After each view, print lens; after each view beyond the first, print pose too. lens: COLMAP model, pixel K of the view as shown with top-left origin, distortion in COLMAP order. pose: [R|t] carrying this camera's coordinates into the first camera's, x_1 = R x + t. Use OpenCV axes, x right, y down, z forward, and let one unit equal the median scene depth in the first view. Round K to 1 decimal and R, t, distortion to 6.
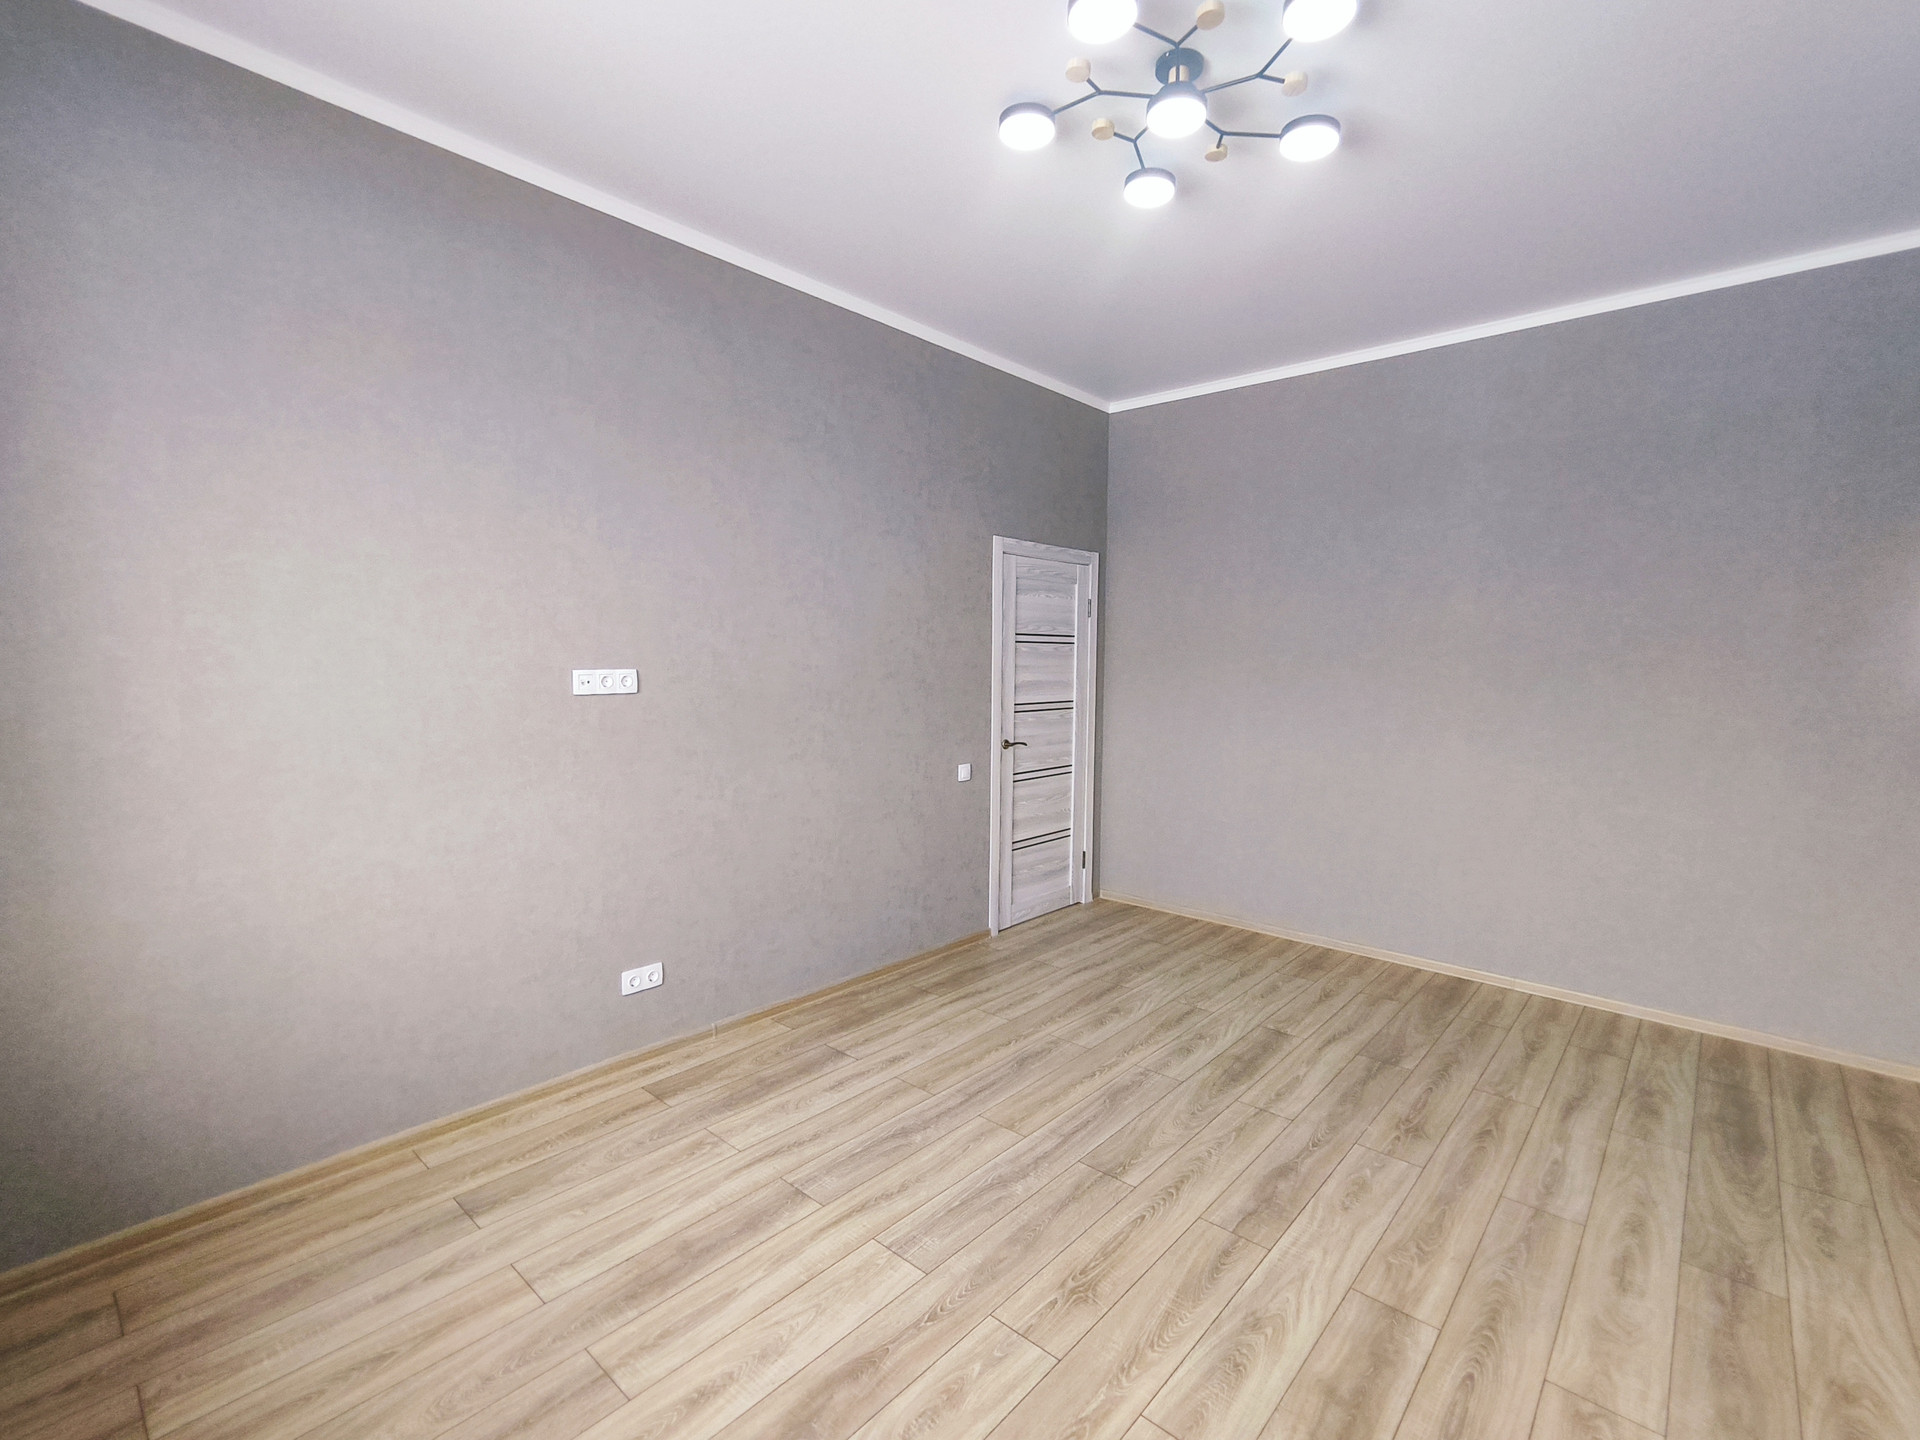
lens RADIAL K [[872.5, 0, 970.7], [0, 872.5, 710.1], [0, 0, 1]] dist [-0.002551, 0.000407]
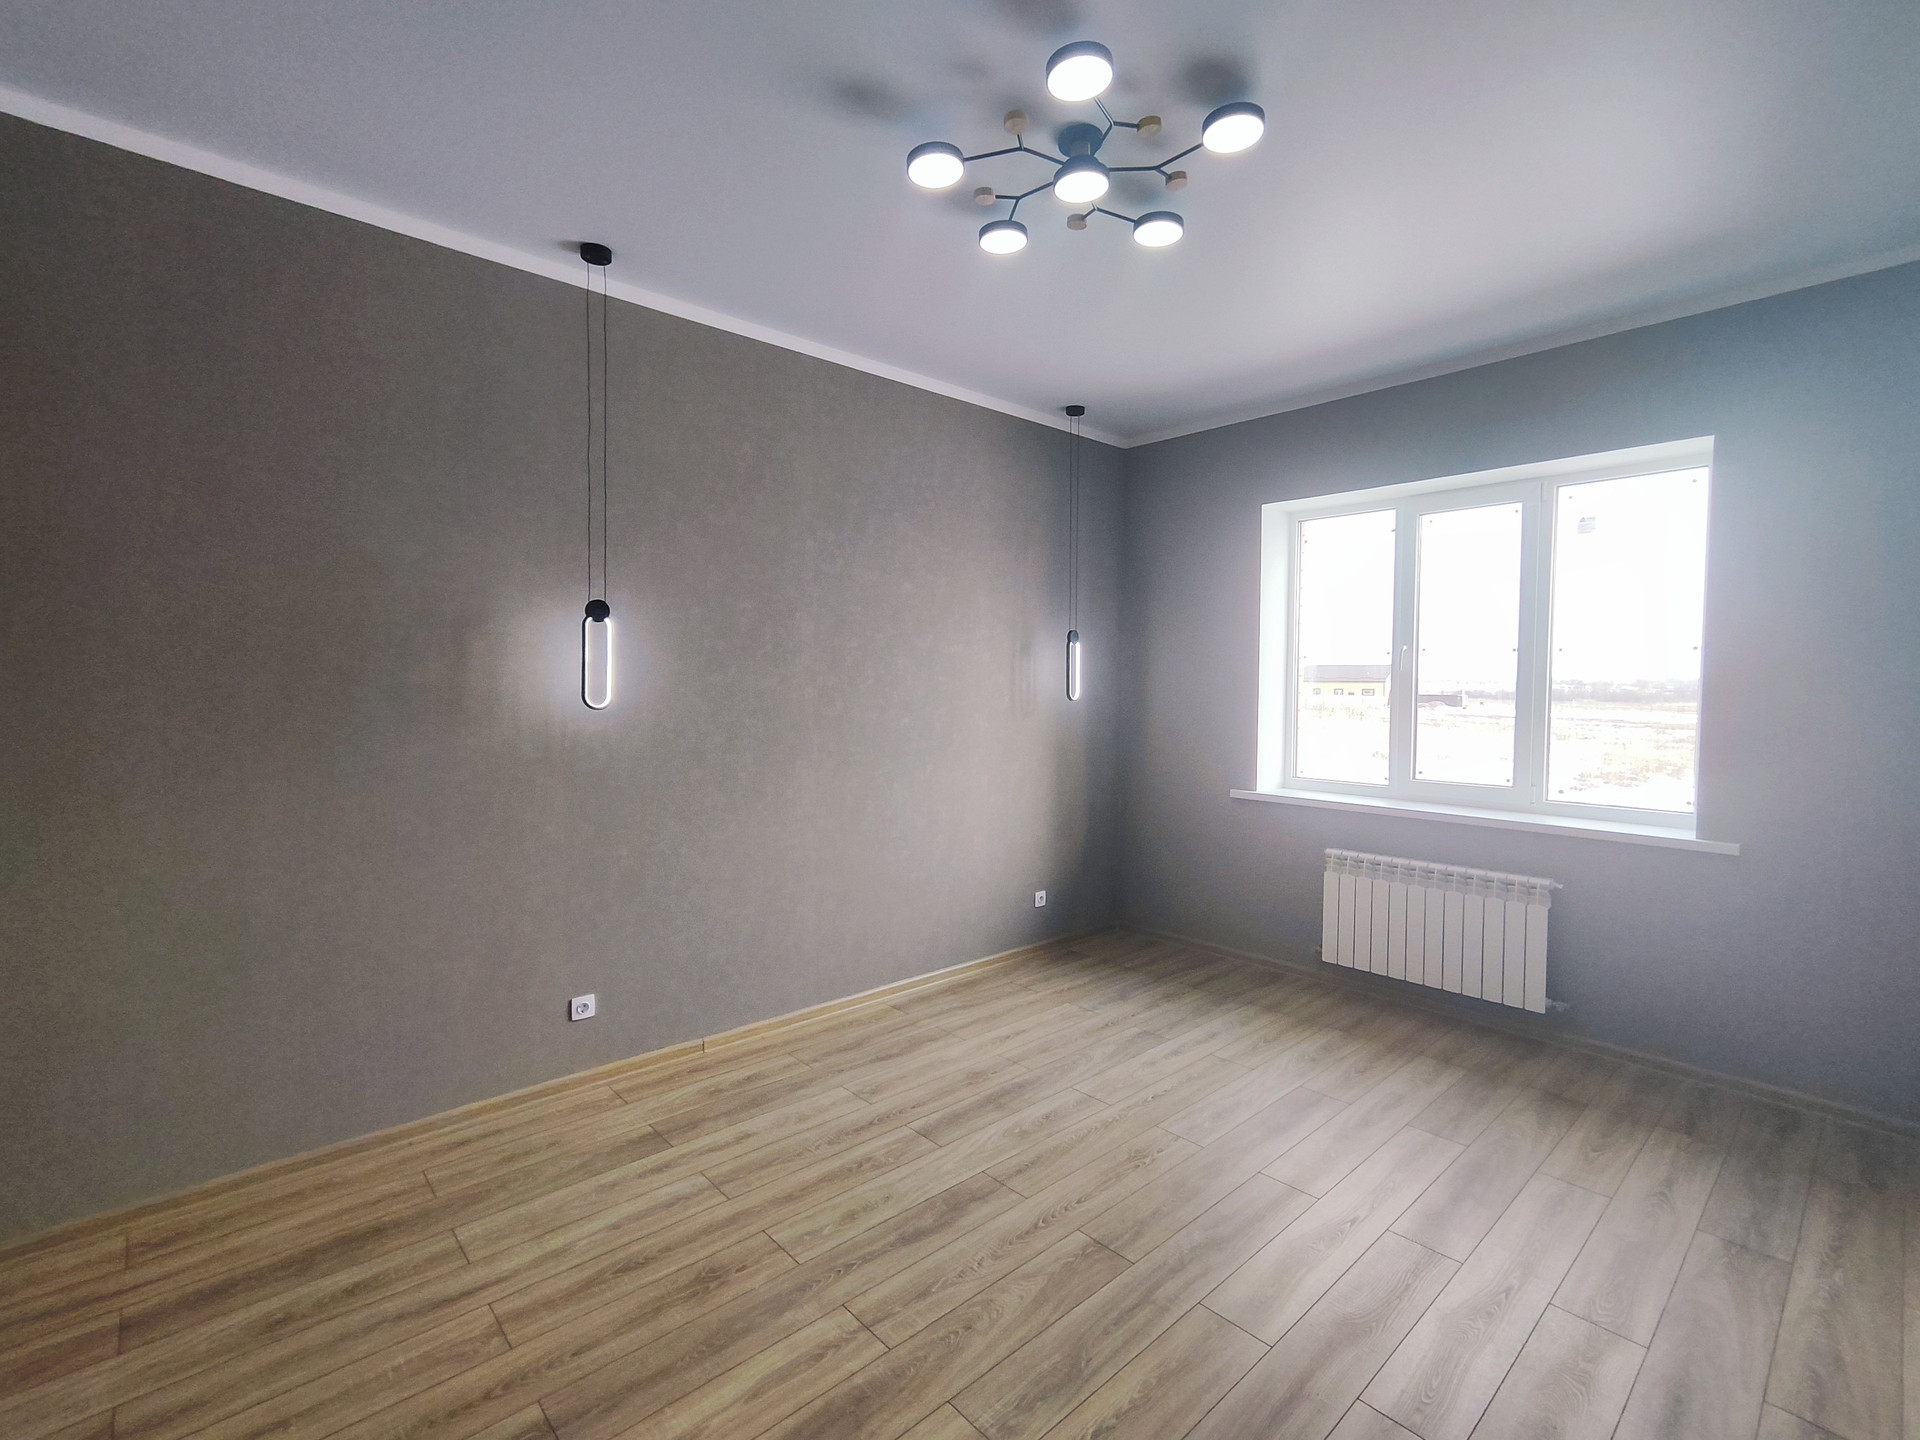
lens RADIAL K [[872.5, 0, 969.0], [0, 872.5, 725.4], [0, 0, 1]] dist [-0.002551, 0.000407]
pose [[-0.993941, -0.016987, 0.108591, 0.214290], [-0.004842, 0.993793, 0.111142, -0.130608], [-0.109805, 0.109942, -0.987854, 1.931909]]
